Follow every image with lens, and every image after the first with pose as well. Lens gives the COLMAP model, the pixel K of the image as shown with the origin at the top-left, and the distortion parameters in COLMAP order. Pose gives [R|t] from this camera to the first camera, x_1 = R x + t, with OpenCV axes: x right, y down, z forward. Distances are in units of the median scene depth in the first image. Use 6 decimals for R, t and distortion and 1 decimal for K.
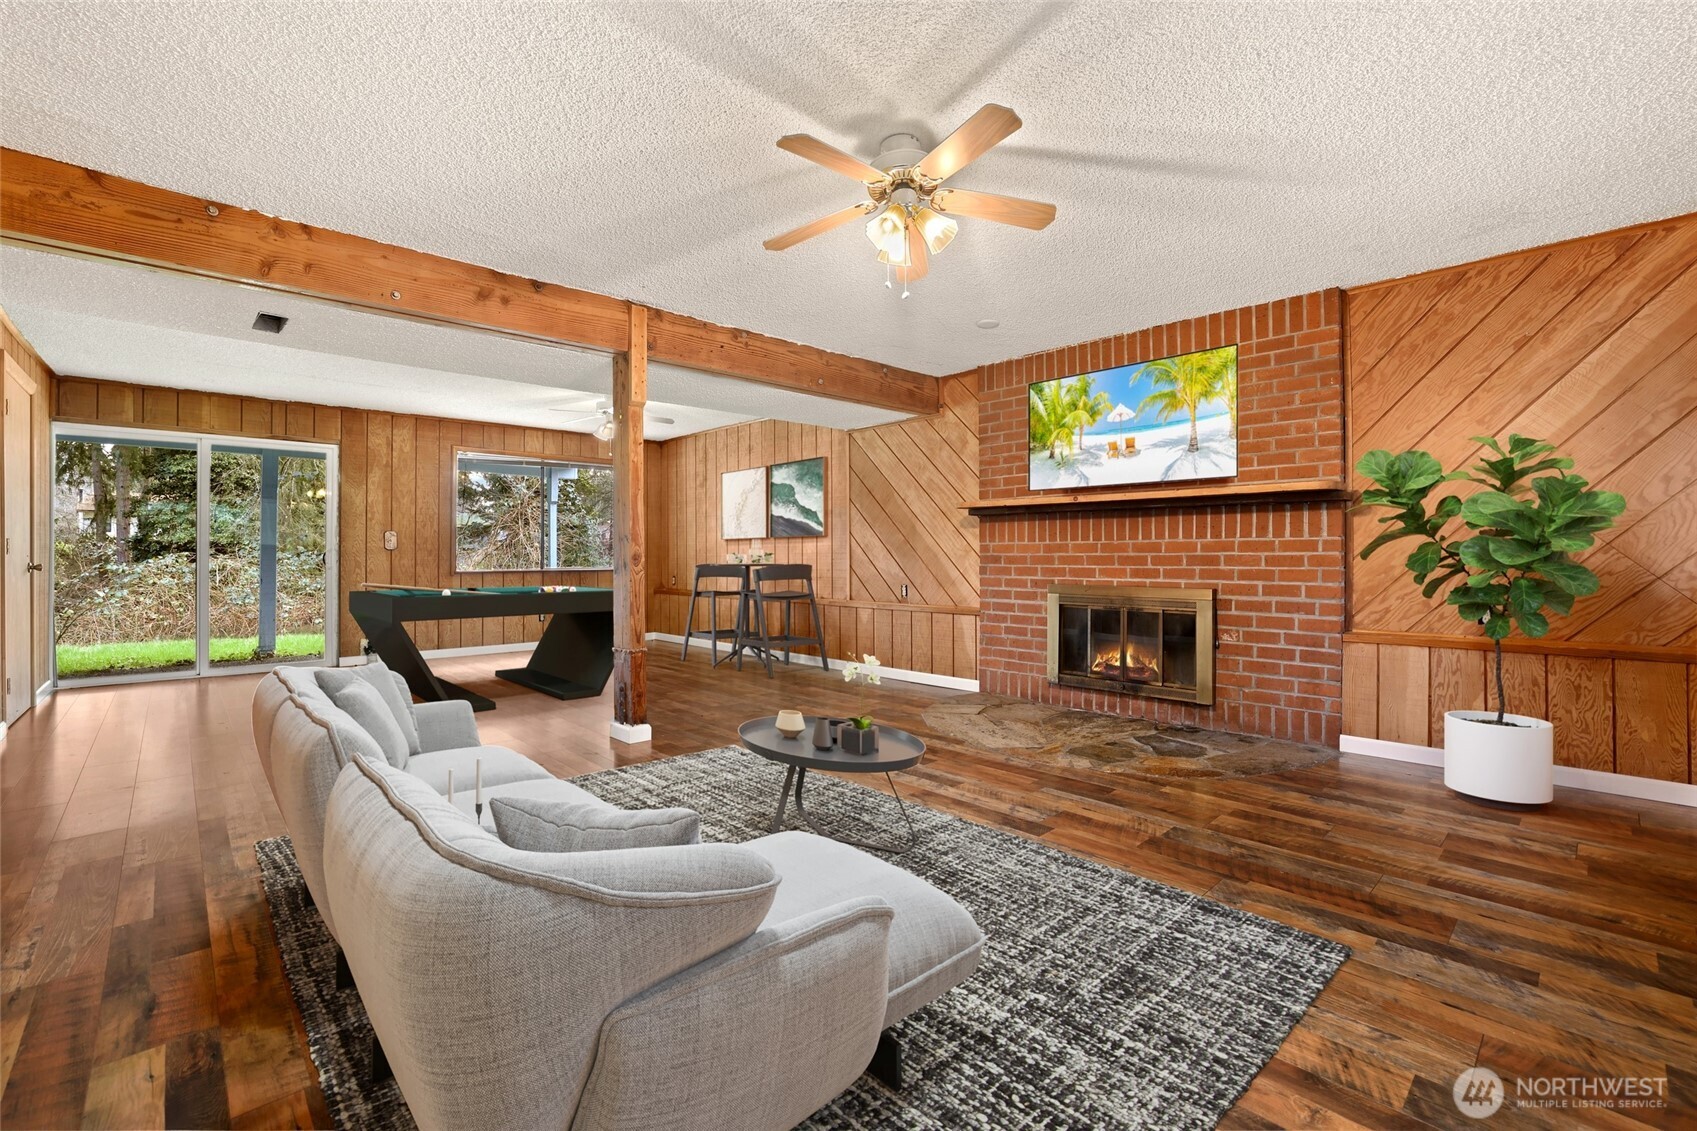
lens RADIAL K [[738.4, 0, 848.2], [0, 738.4, 544.7], [0, 0, 1]] dist [-0.047453, 0.017640]
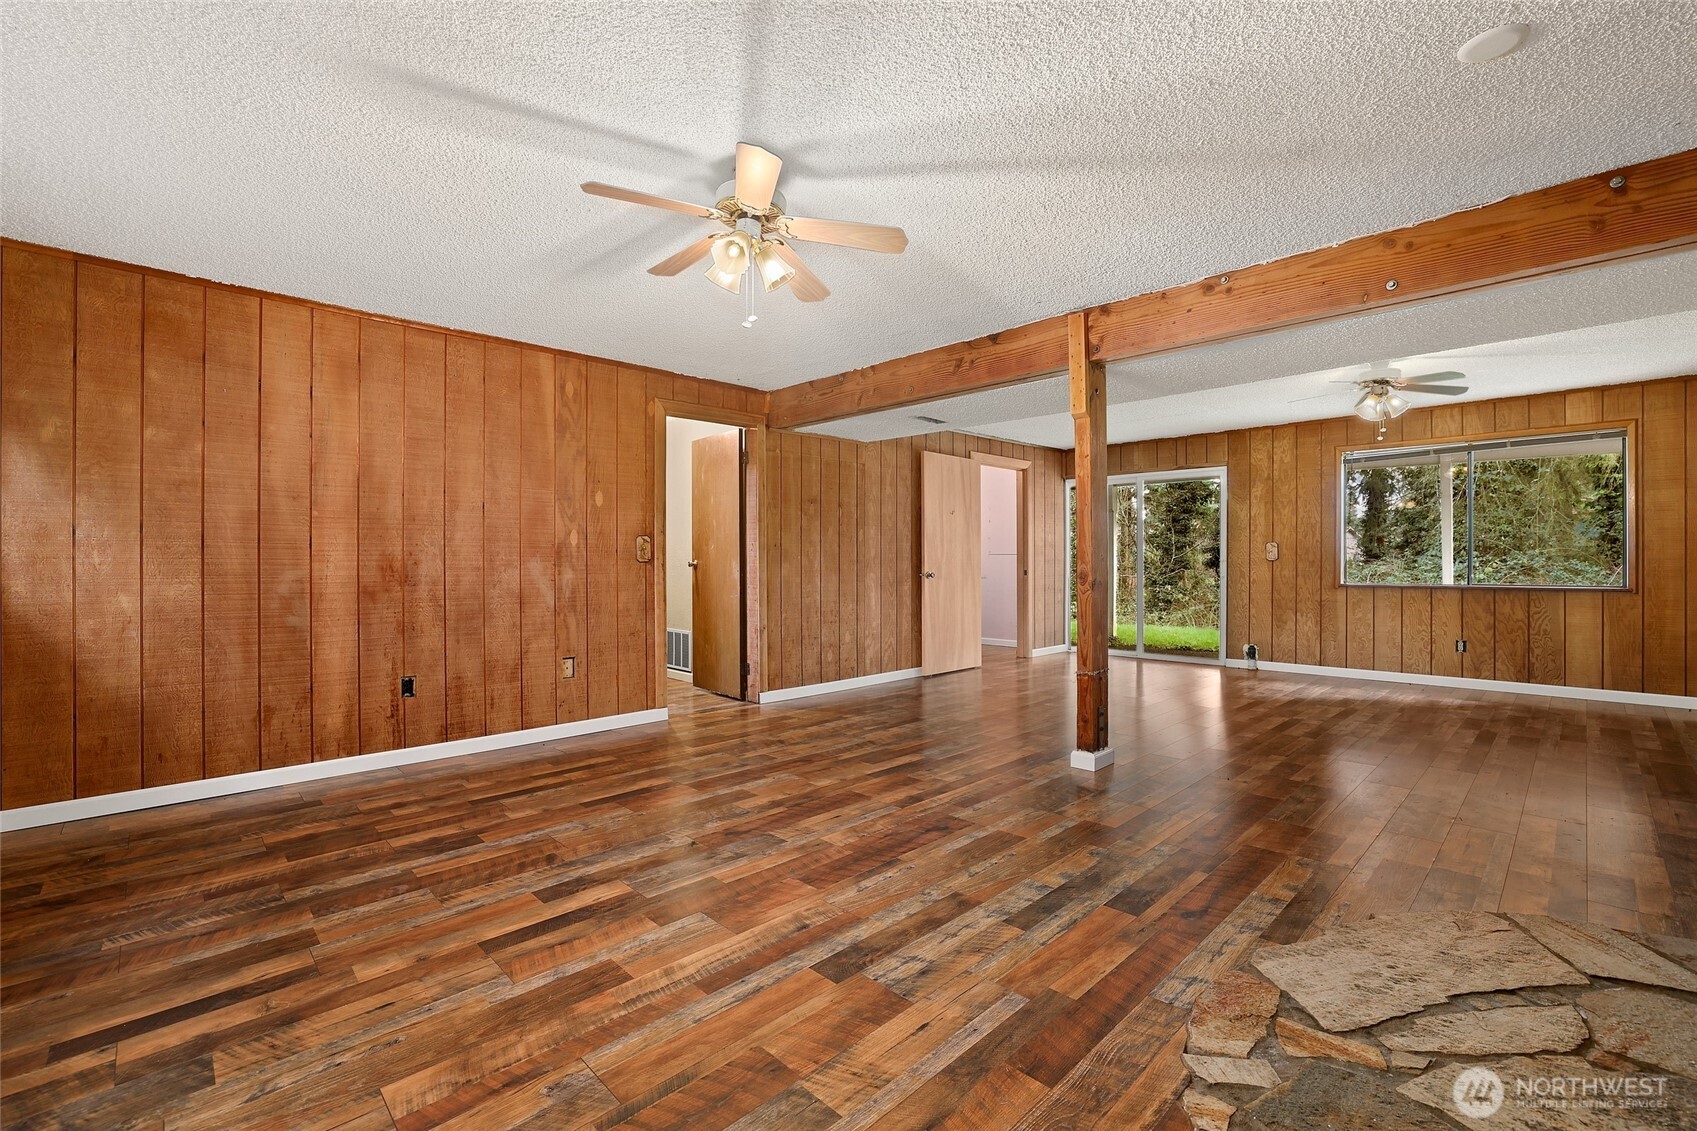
lens RADIAL K [[738.4, 0, 848.2], [0, 738.4, 544.7], [0, 0, 1]] dist [-0.047453, 0.017640]
pose [[0.015560, -0.018159, -0.999714, 0.660237], [0.014615, 0.999732, -0.017931, -0.010068], [0.999772, -0.014332, 0.015821, 0.677820]]
